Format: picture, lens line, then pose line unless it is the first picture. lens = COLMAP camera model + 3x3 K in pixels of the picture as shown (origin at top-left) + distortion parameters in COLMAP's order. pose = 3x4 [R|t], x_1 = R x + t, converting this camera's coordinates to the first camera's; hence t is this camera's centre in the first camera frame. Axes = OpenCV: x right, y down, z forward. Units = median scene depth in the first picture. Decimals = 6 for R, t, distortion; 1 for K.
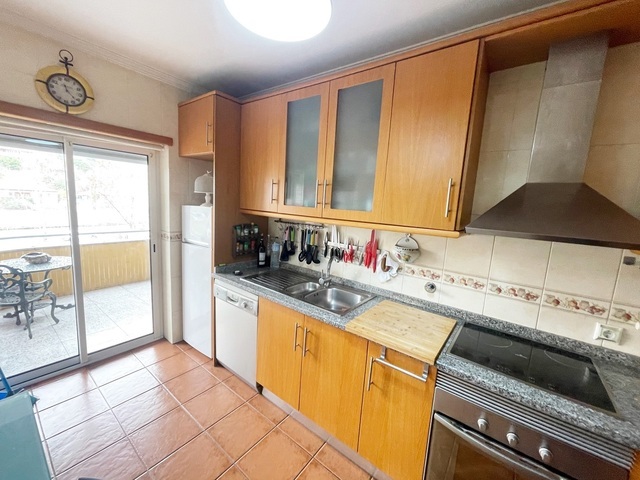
lens RADIAL K [[258.6, 0, 321.6], [0, 258.6, 237.7], [0, 0, 1]] dist [-0.003175, -0.000973]
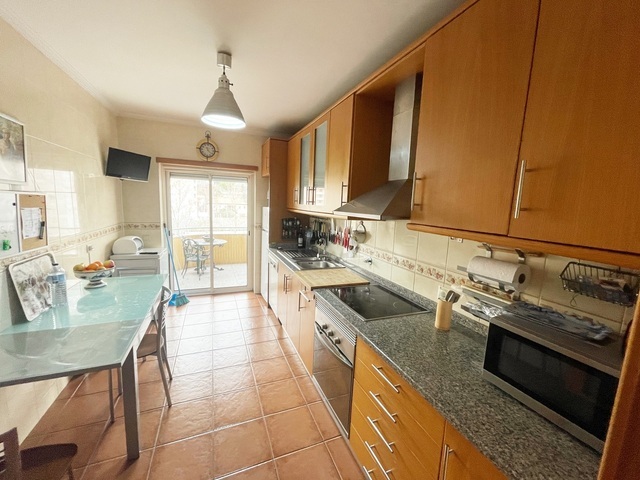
lens RADIAL K [[258.6, 0, 318.3], [0, 258.6, 239.1], [0, 0, 1]] dist [-0.003175, -0.000973]
pose [[0.862082, 0.047910, -0.504500, 0.705927], [-0.063023, 0.997928, -0.012923, 0.090236], [0.502835, 0.042936, 0.863315, -0.256571]]
